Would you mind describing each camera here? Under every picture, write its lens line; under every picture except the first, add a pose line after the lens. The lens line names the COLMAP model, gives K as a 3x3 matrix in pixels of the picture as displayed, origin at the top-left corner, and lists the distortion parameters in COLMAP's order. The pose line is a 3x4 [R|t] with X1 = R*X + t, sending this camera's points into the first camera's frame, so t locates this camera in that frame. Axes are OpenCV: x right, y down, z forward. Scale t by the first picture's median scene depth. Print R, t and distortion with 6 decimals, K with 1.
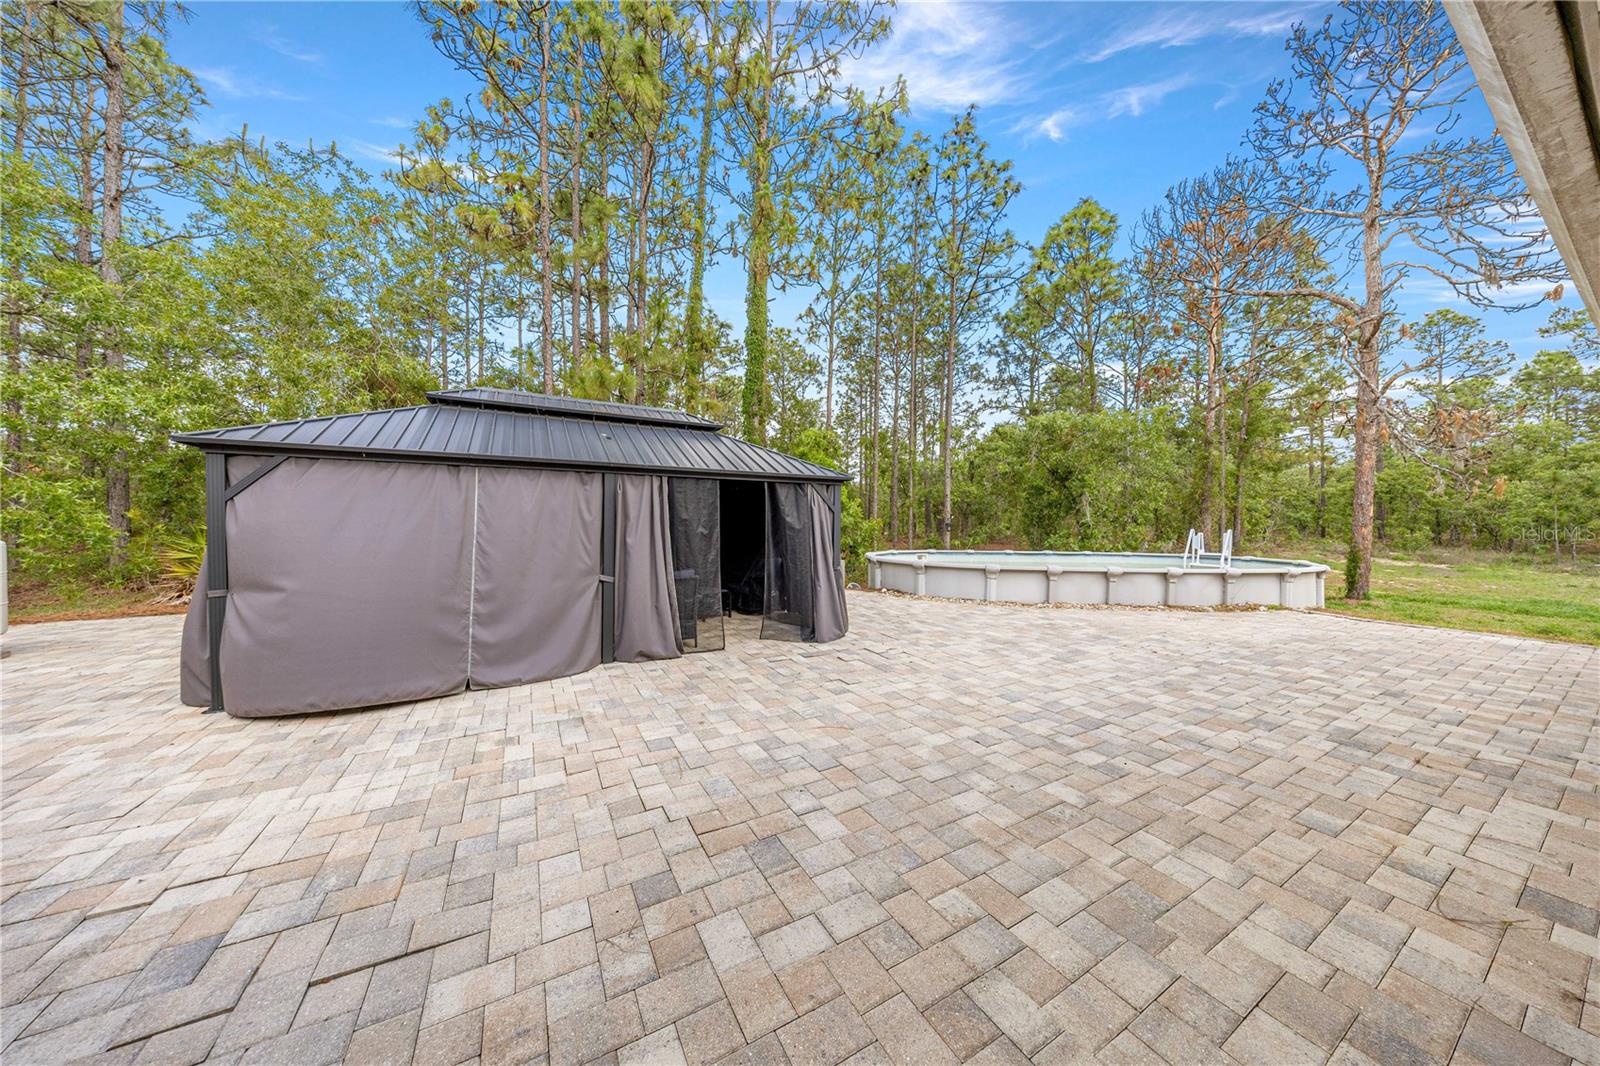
lens RADIAL K [[509.2, 0, 797.7], [0, 509.2, 529.3], [0, 0, 1]] dist [-0.000122, 0.000136]
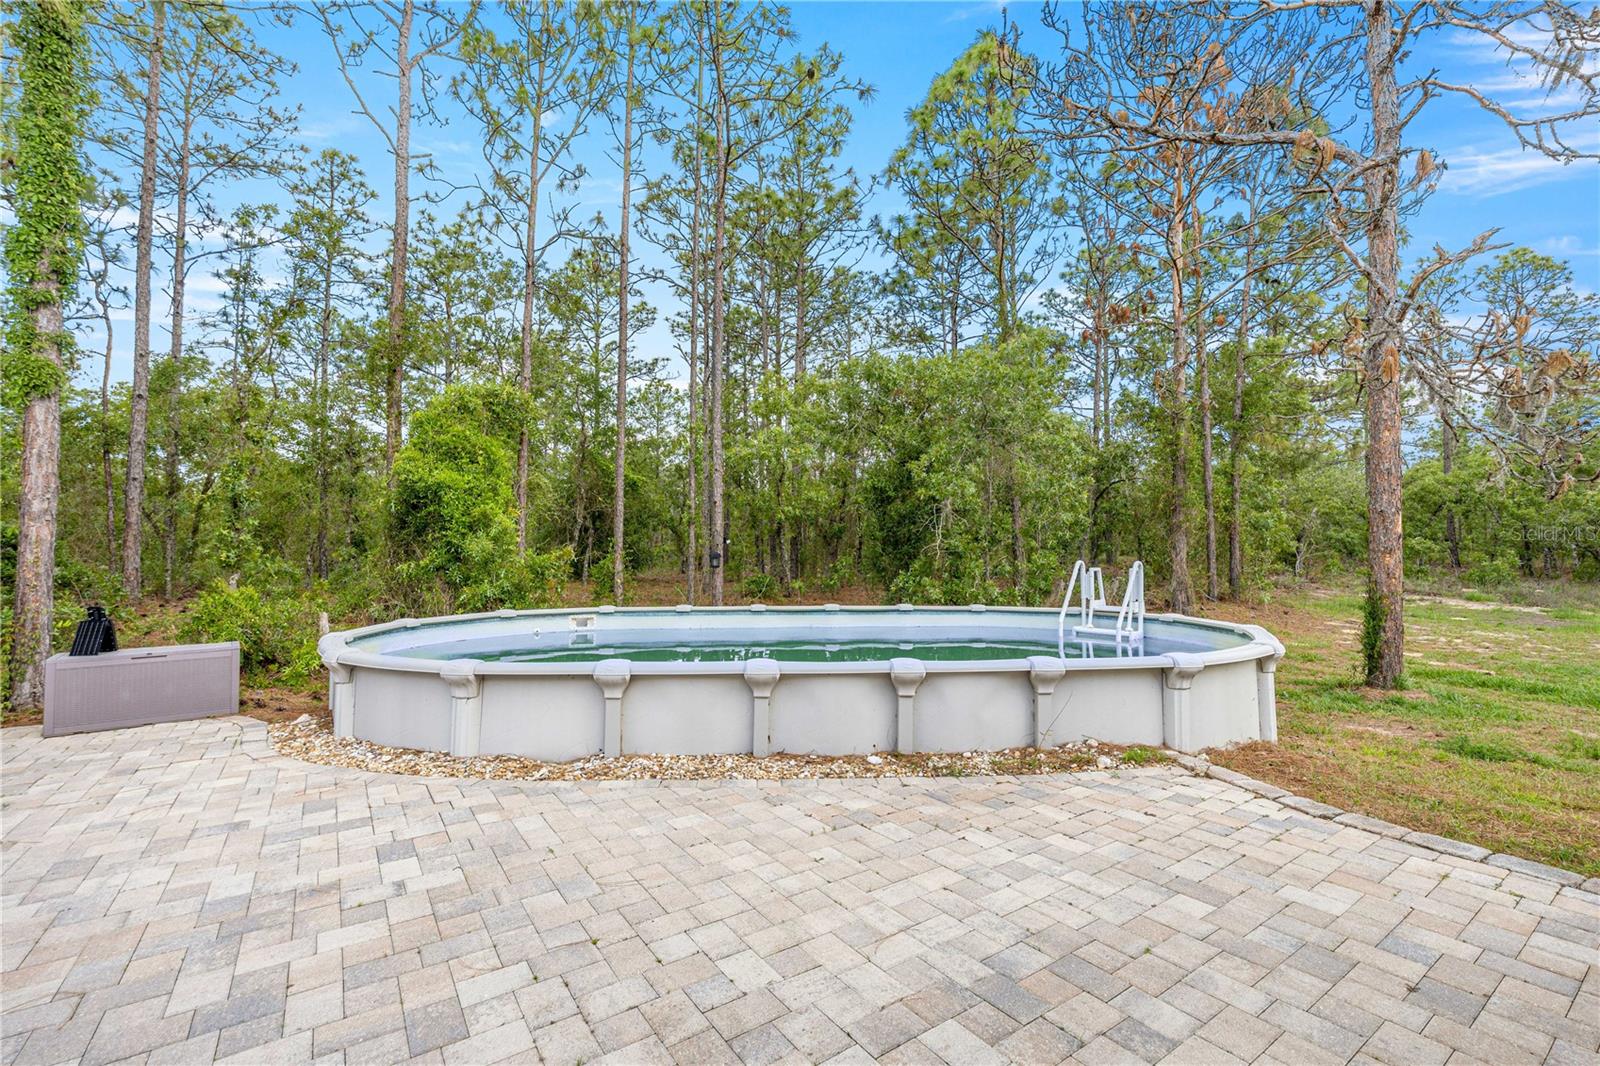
lens RADIAL K [[672.5, 0, 822.8], [0, 672.5, 532.7], [0, 0, 1]] dist [0.010582, -0.000373]
pose [[0.995833, -0.006745, 0.090941, 0.276811], [0.010404, 0.999153, -0.039821, -0.002465], [-0.090595, 0.040602, 0.995060, 0.208141]]
